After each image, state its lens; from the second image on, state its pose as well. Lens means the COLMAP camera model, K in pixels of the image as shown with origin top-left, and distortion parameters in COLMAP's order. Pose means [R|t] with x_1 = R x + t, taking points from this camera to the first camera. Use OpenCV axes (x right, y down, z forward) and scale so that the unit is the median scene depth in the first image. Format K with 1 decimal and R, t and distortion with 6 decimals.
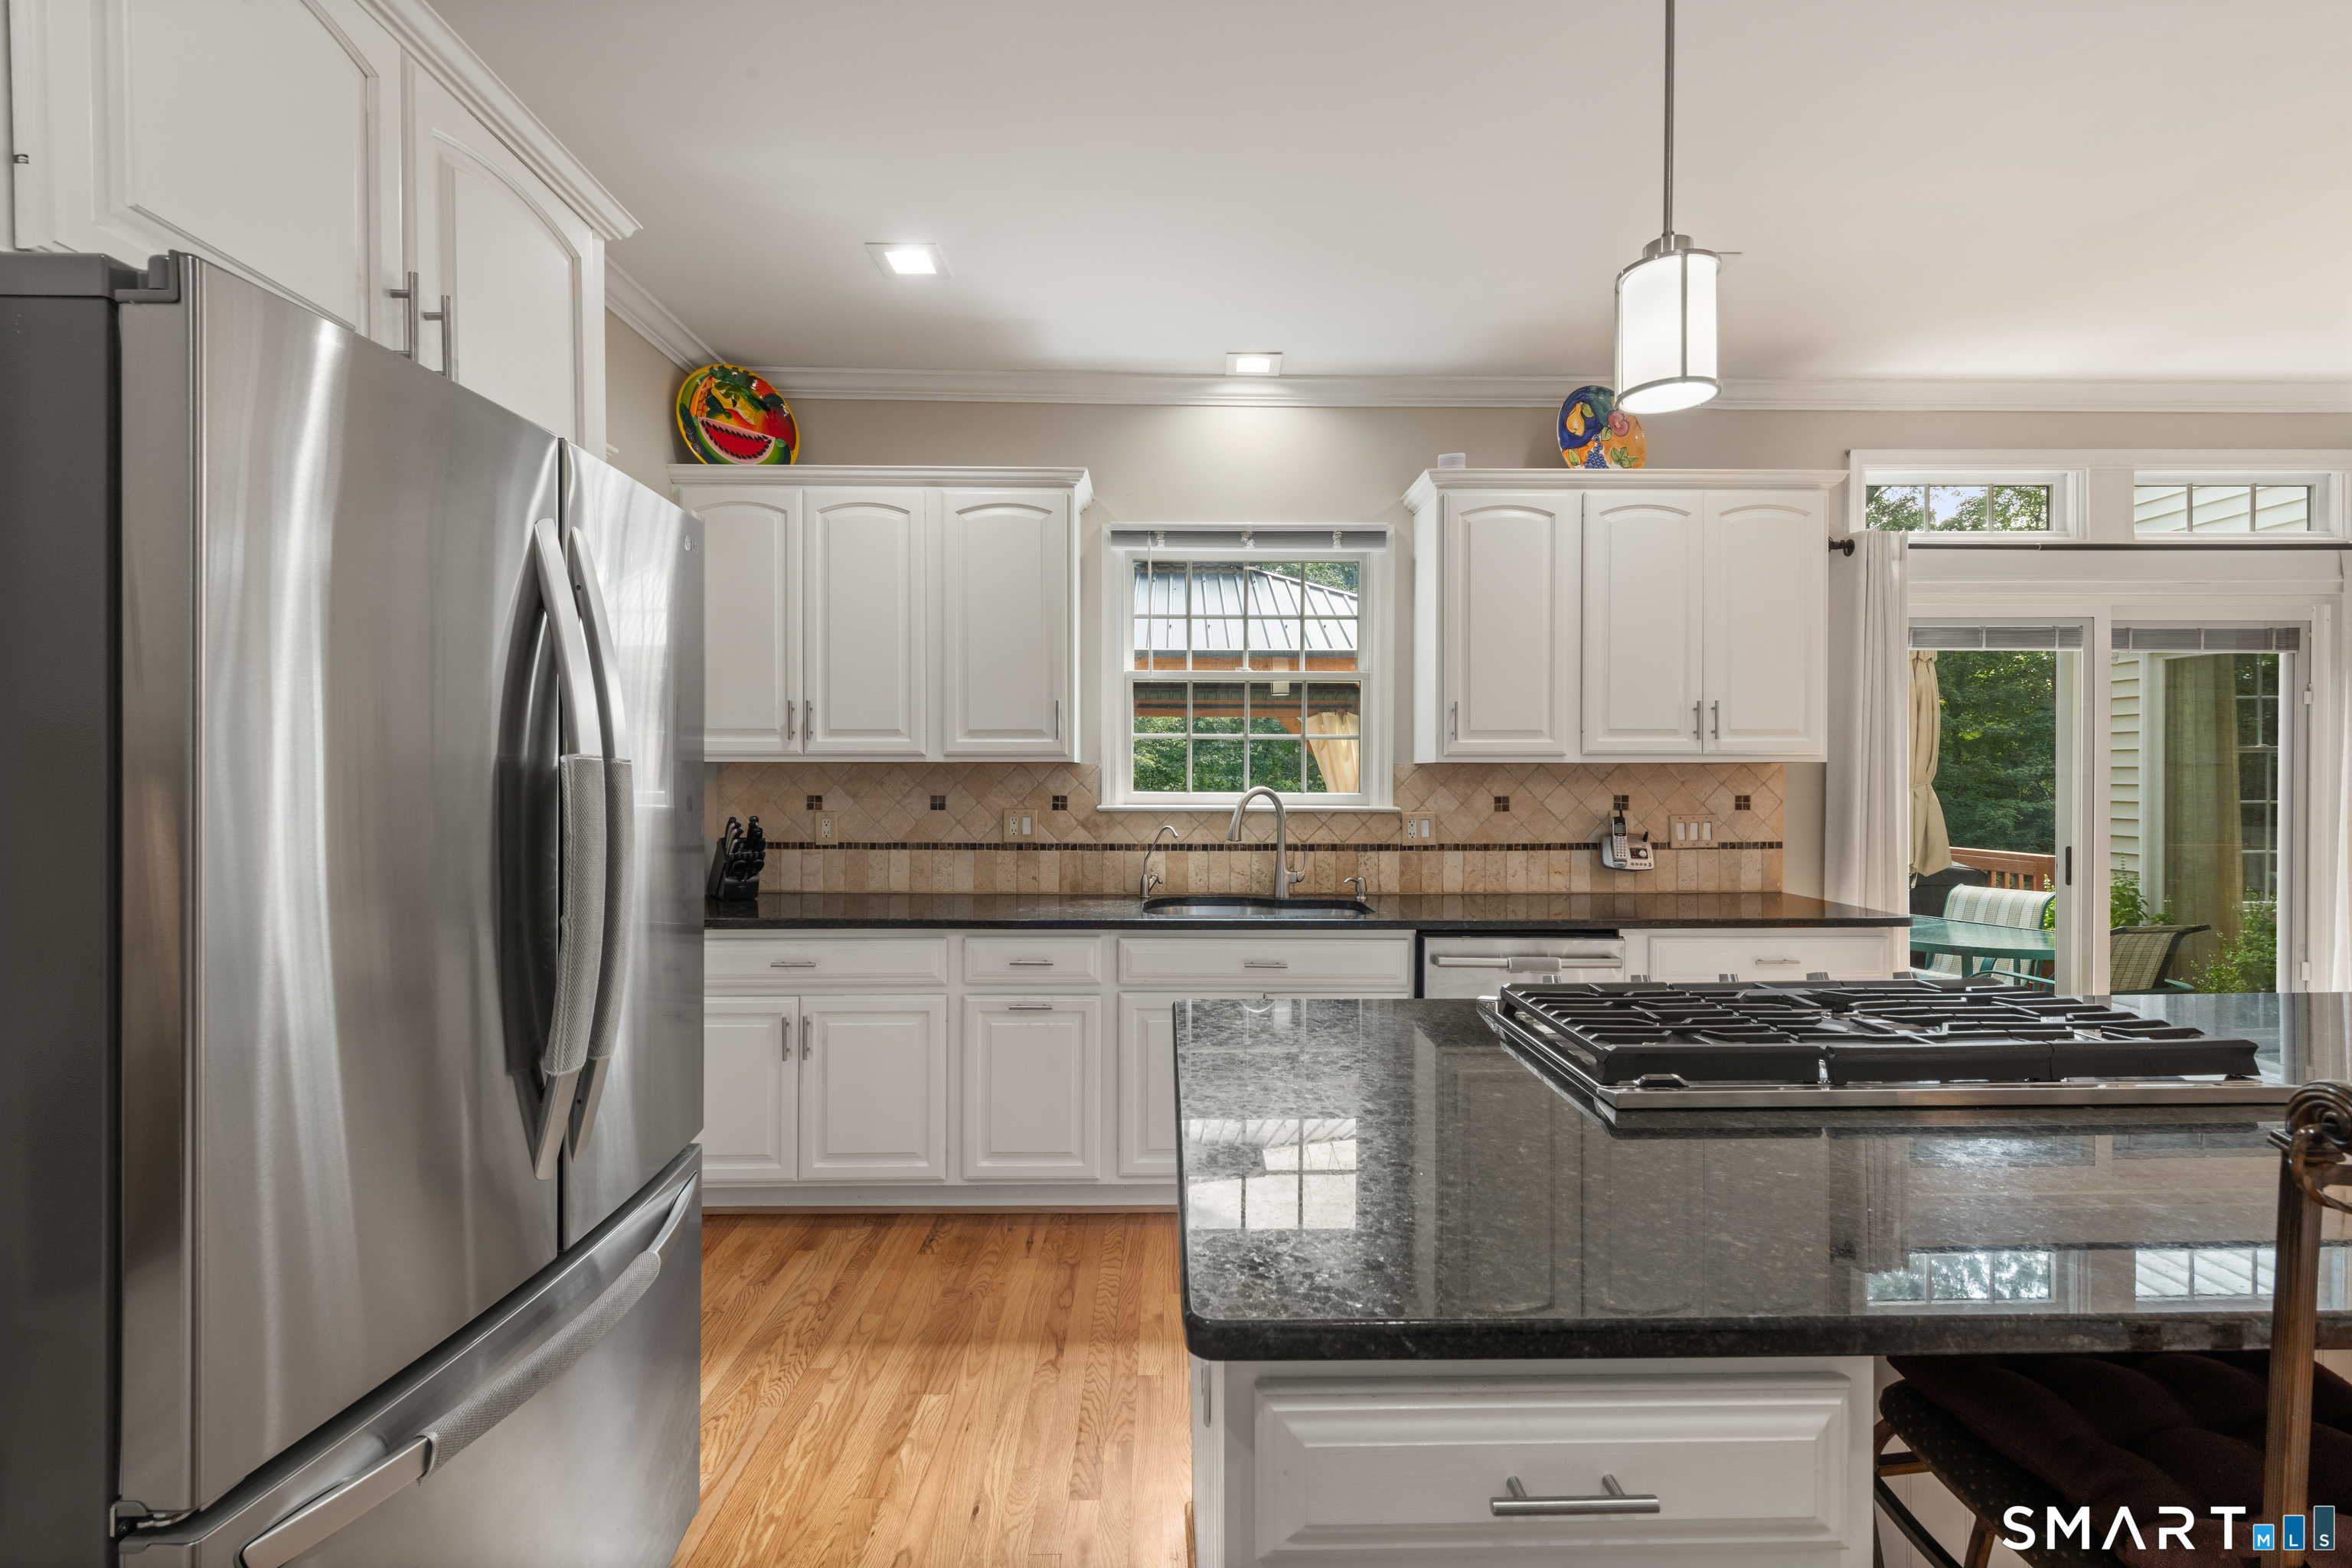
lens RADIAL K [[1014.2, 0, 1182.3], [0, 1014.2, 785.5], [0, 0, 1]] dist [0.012895, -0.003659]
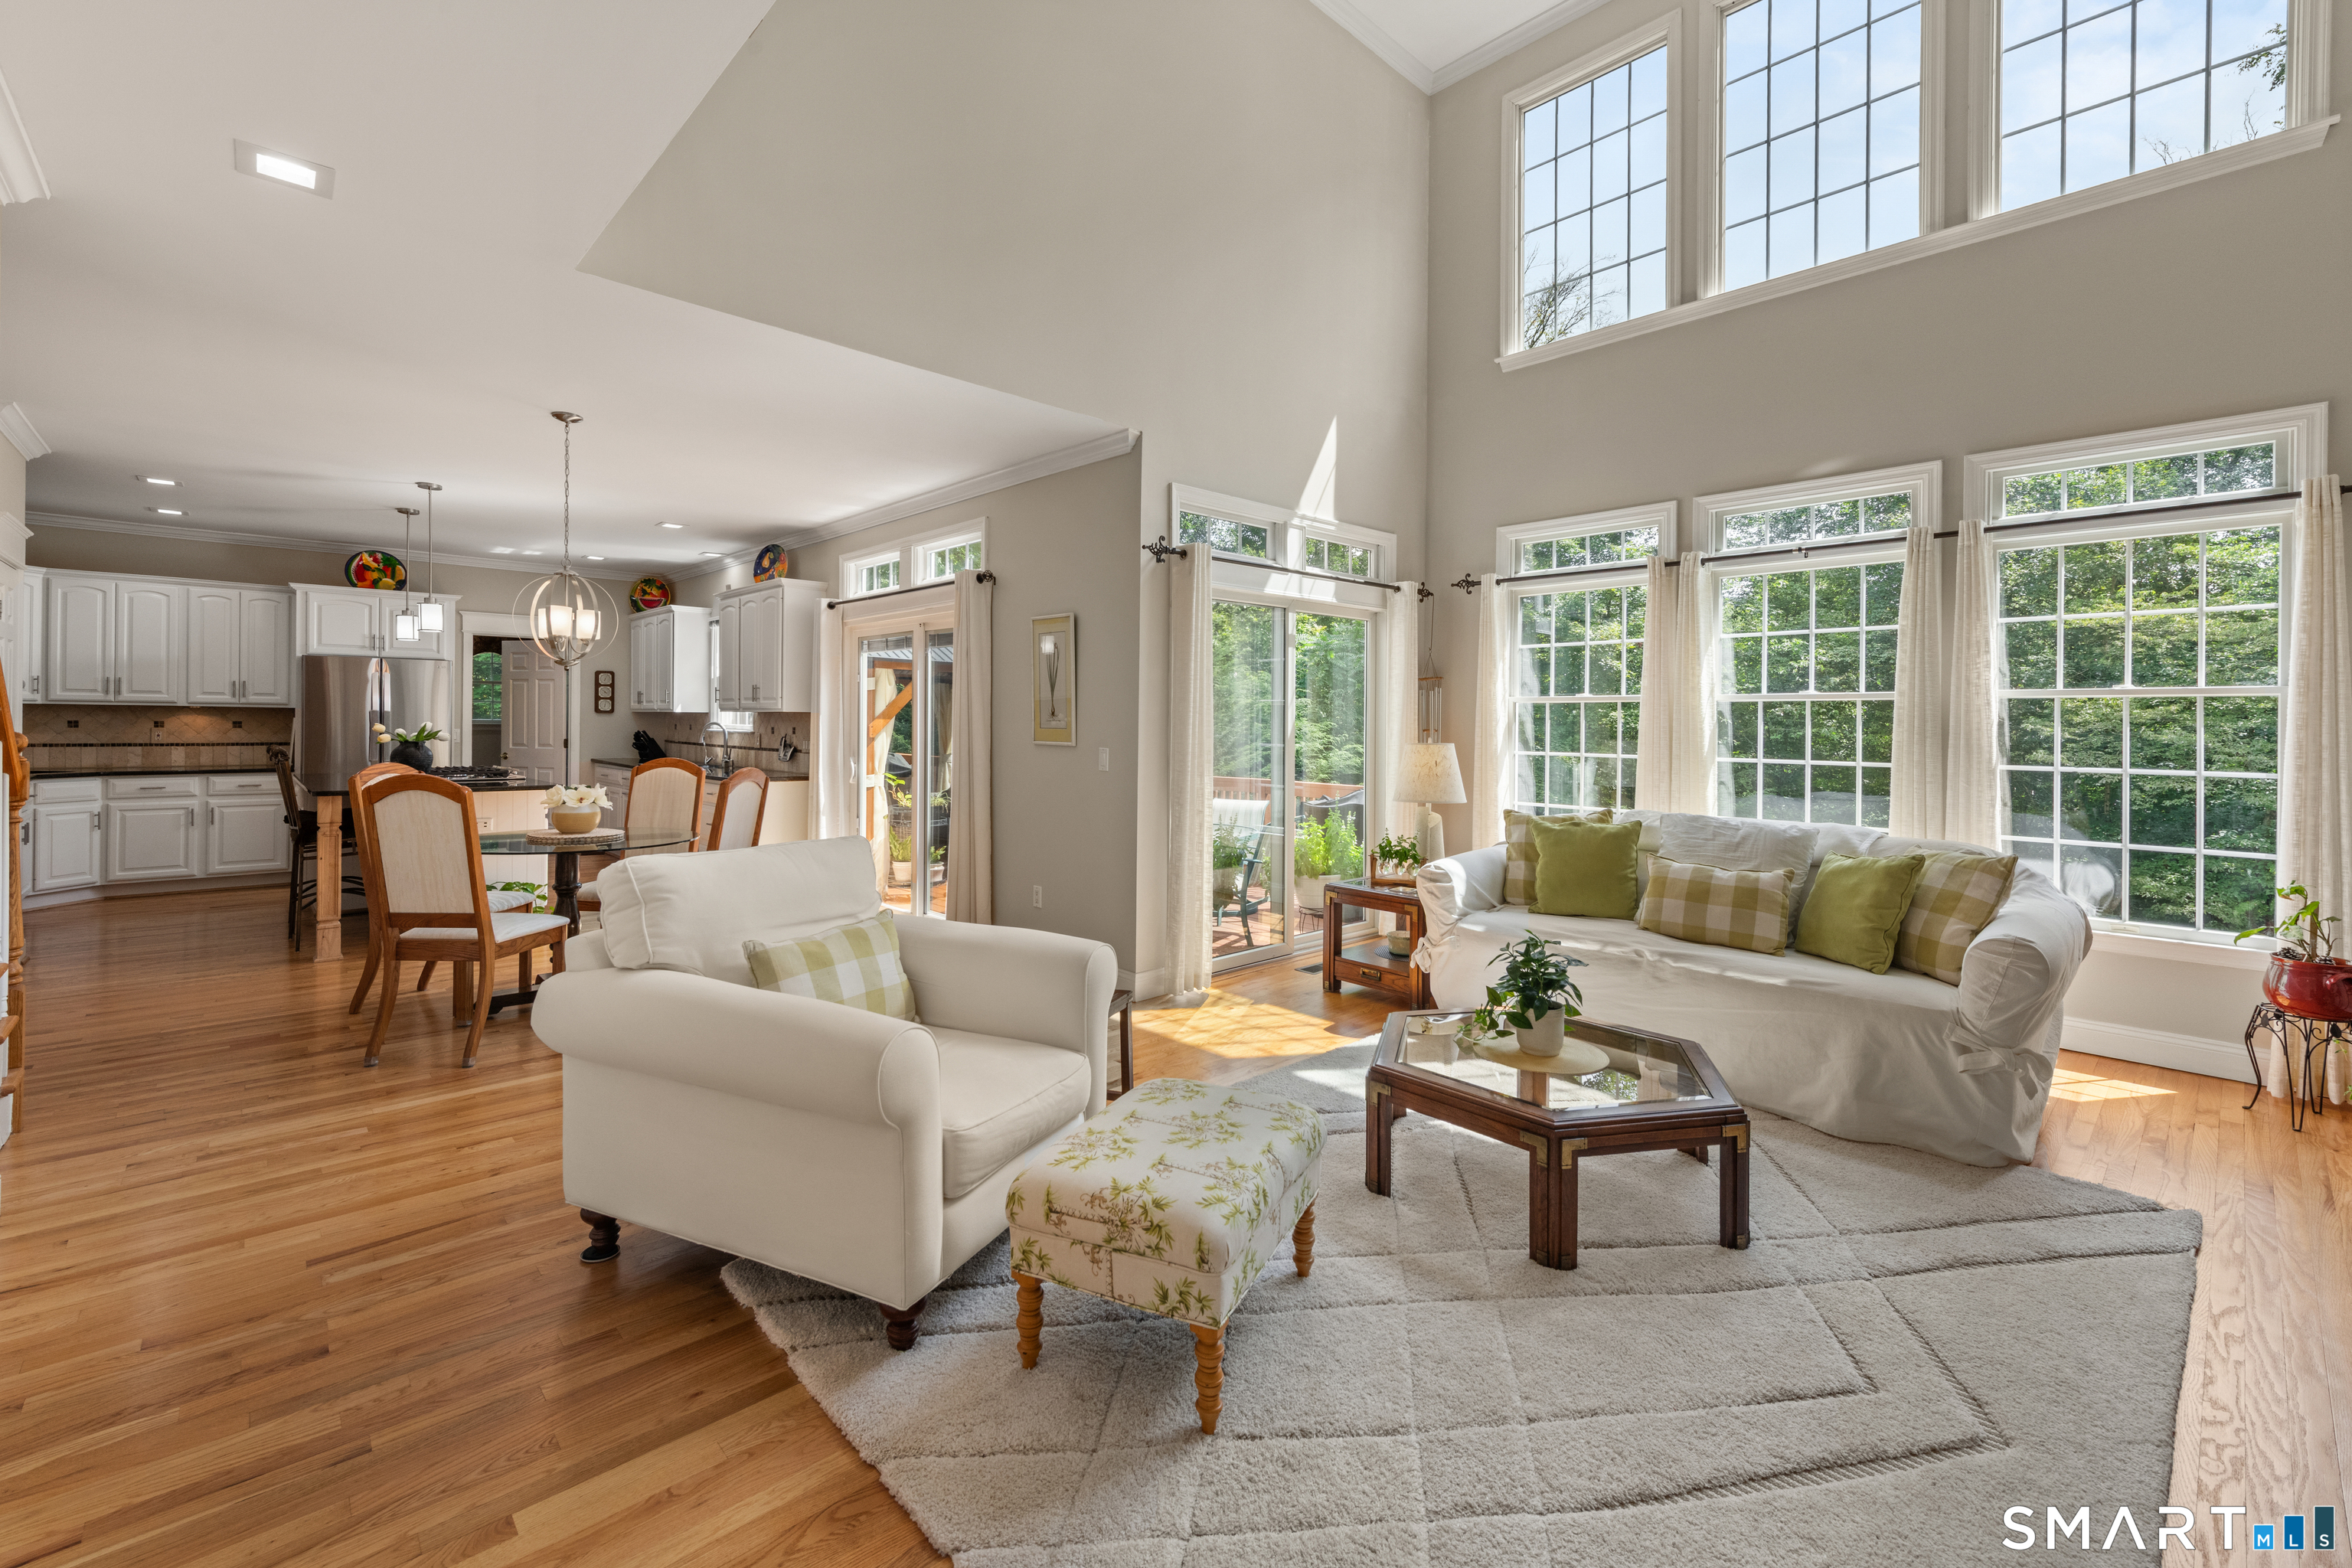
lens RADIAL K [[973.1, 0, 1195.1], [0, 973.1, 726.0], [0, 0, 1]] dist [0.002668, -0.001856]
pose [[0.688396, 0.009782, -0.725270, 2.526848], [-0.019339, 0.999801, -0.004871, 0.000604], [0.725078, 0.017379, 0.688448, 0.197362]]
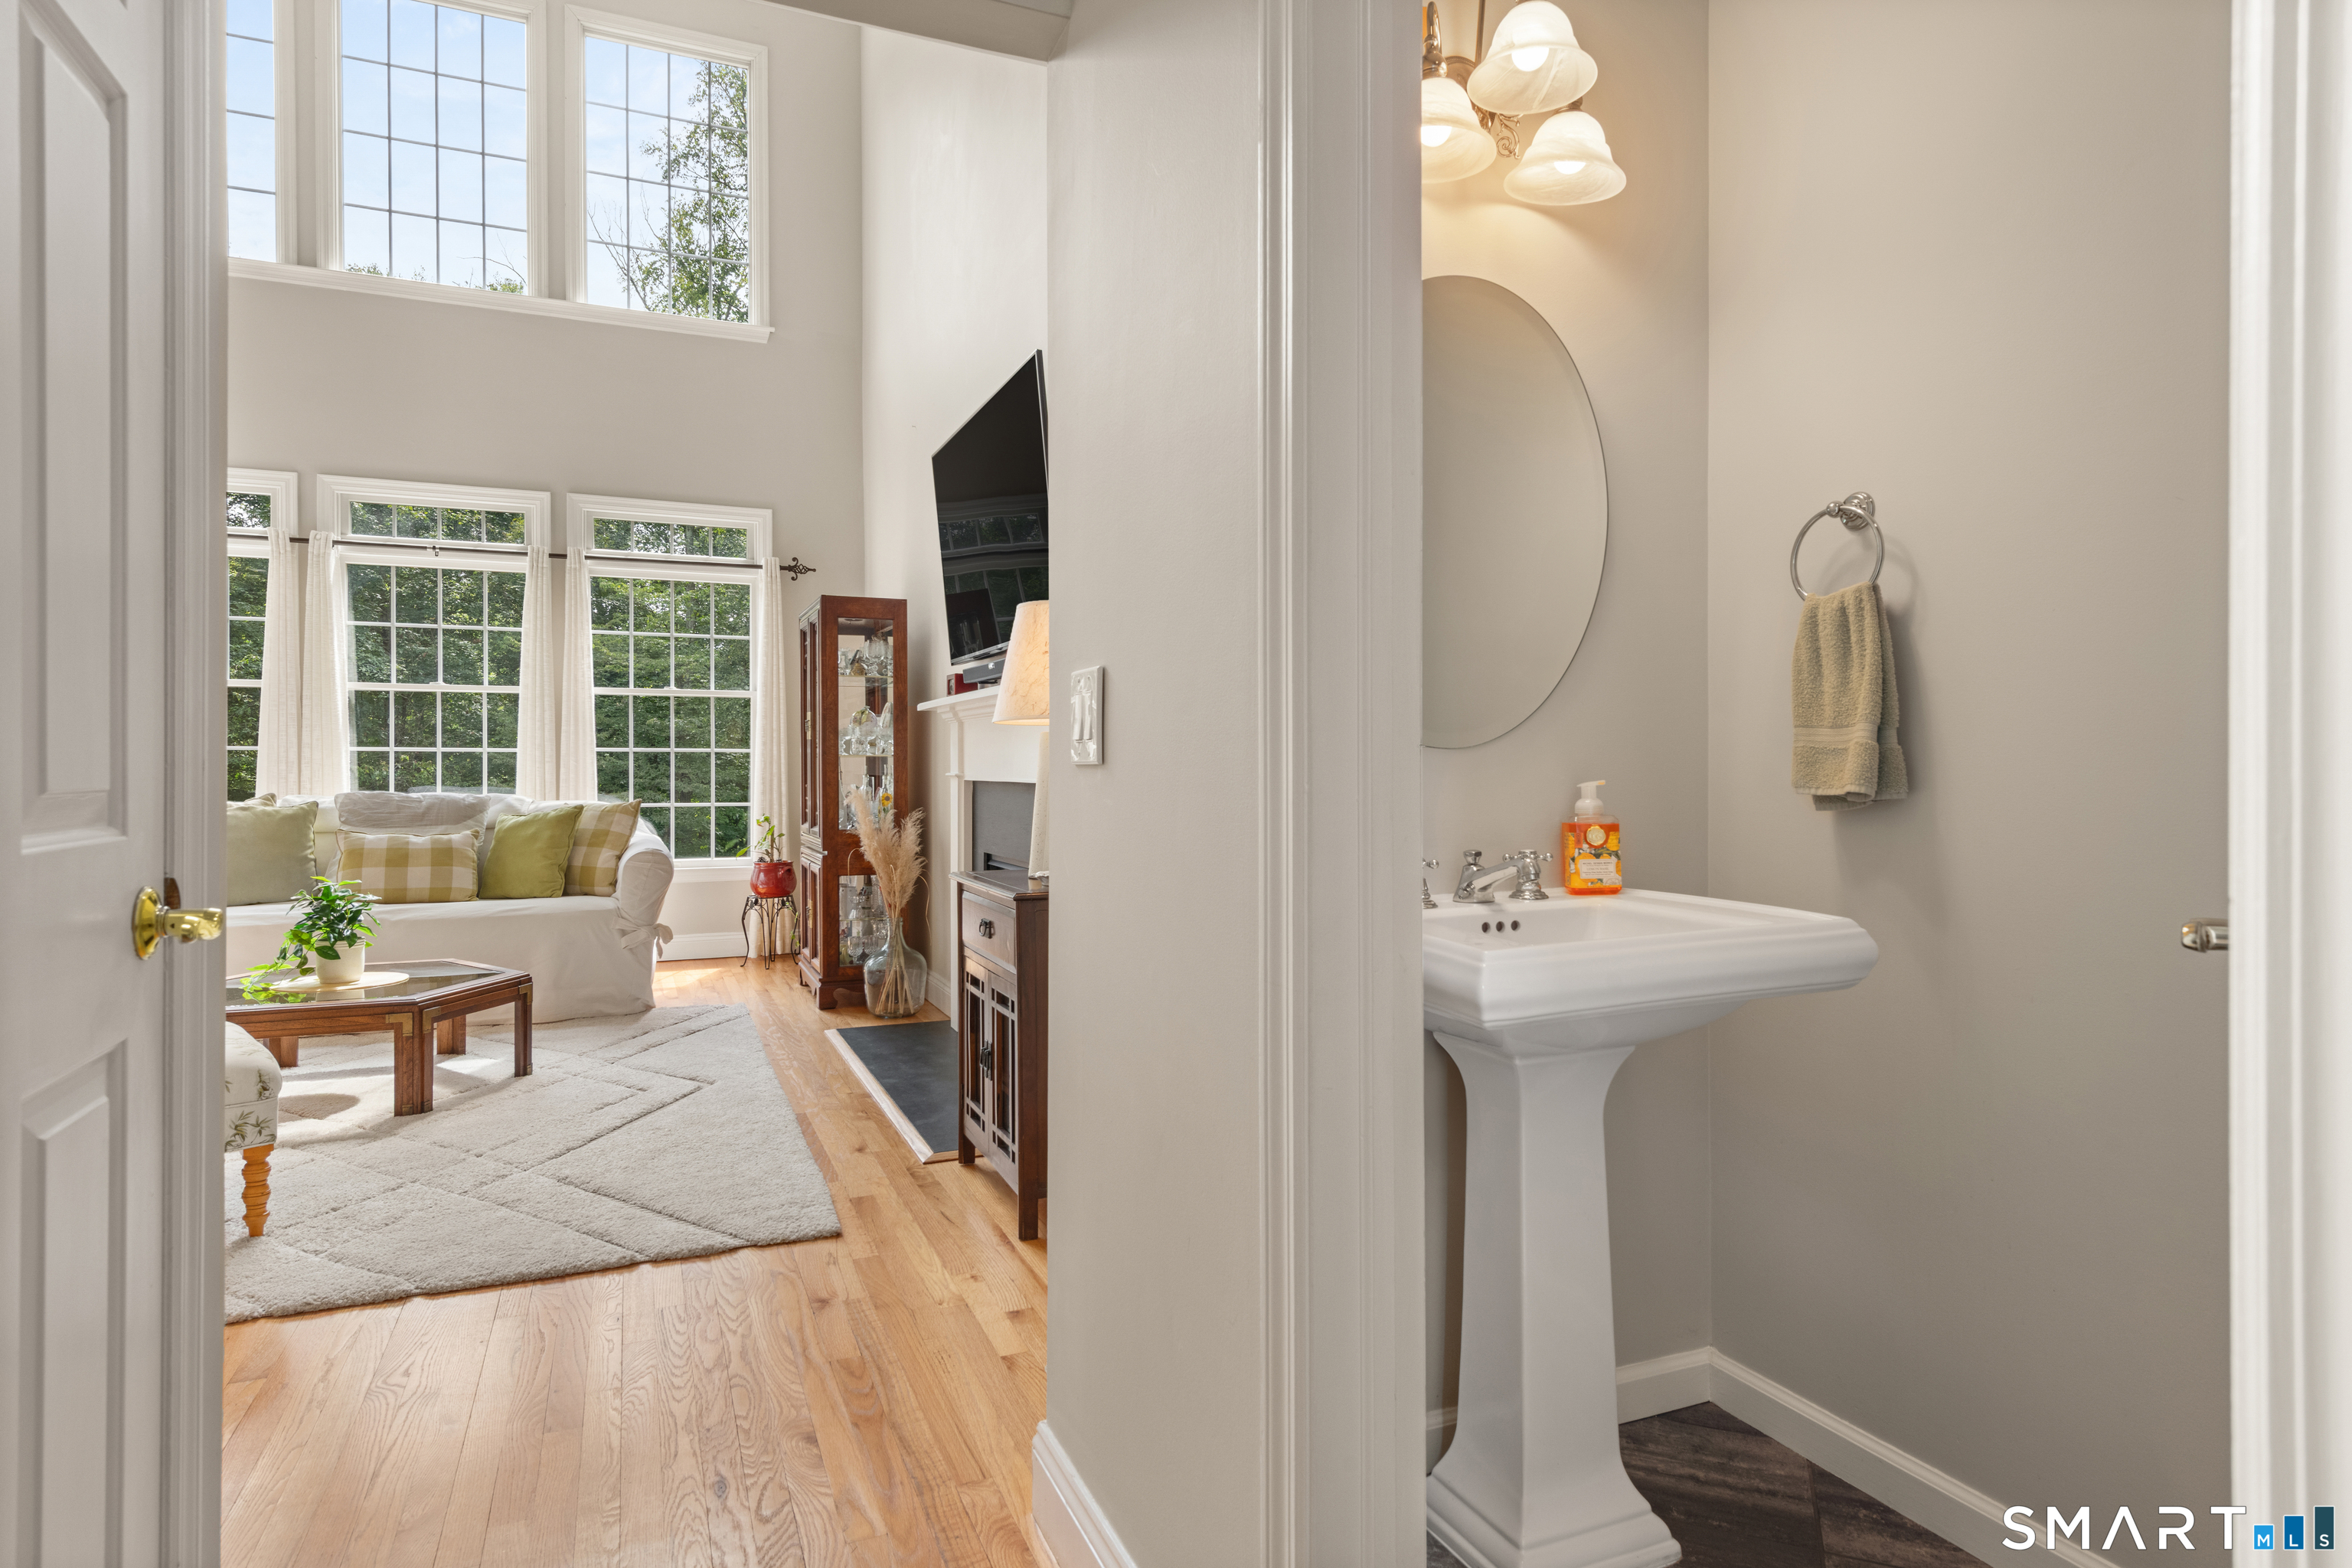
lens RADIAL K [[1258.6, 0, 1162.8], [0, 1258.6, 768.1], [0, 0, 1]] dist [0.013062, -0.000905]
pose [[0.920253, 0.000514, 0.391324, 2.383008], [0.003294, 0.999954, -0.009058, 0.076811], [-0.391311, 0.009625, 0.920208, -0.391057]]
